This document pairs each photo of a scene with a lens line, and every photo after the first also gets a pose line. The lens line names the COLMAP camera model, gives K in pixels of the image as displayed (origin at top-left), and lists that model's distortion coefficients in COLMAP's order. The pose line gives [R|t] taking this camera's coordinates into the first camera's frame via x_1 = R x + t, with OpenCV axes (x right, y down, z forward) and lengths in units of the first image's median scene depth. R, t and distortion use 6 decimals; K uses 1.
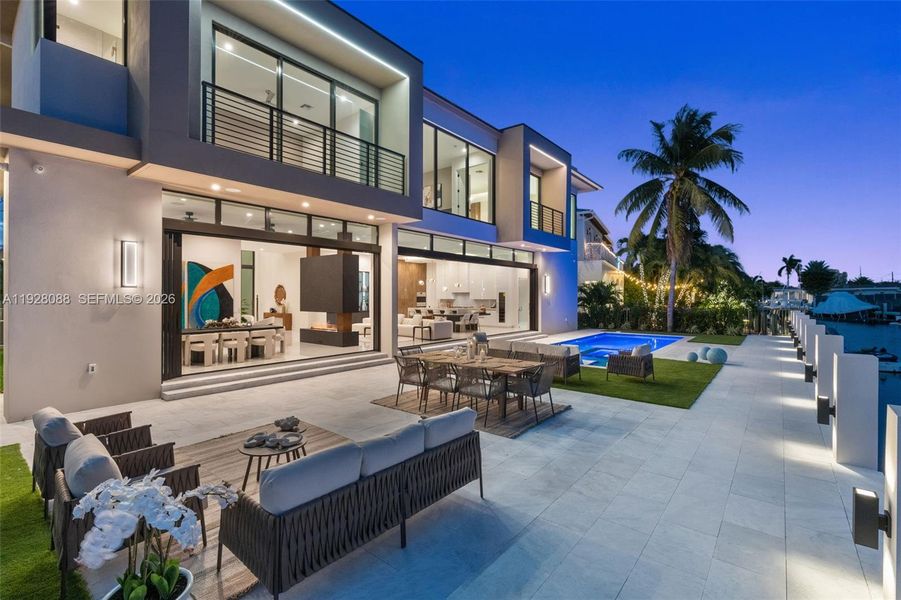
lens RADIAL K [[407.7, 0, 449.0], [0, 407.7, 298.9], [0, 0, 1]] dist [-0.005637, 0.000600]
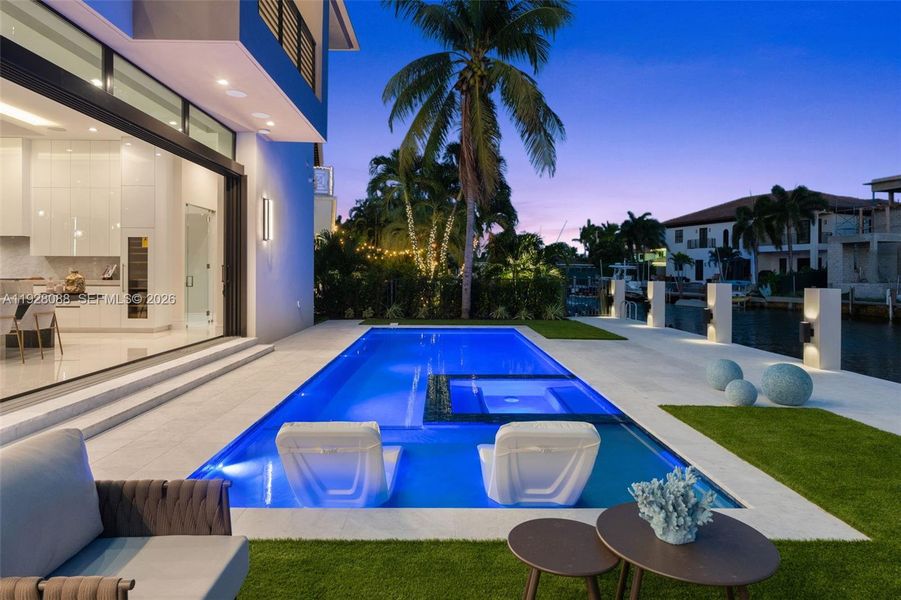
lens RADIAL K [[515.2, 0, 447.0], [0, 515.2, 271.2], [0, 0, 1]] dist [0.000806, -0.003772]
pose [[0.764302, 0.004923, 0.644839, 0.042452], [-0.000945, 0.999978, -0.006515, 0.017518], [-0.644857, 0.004370, 0.764290, 0.456393]]
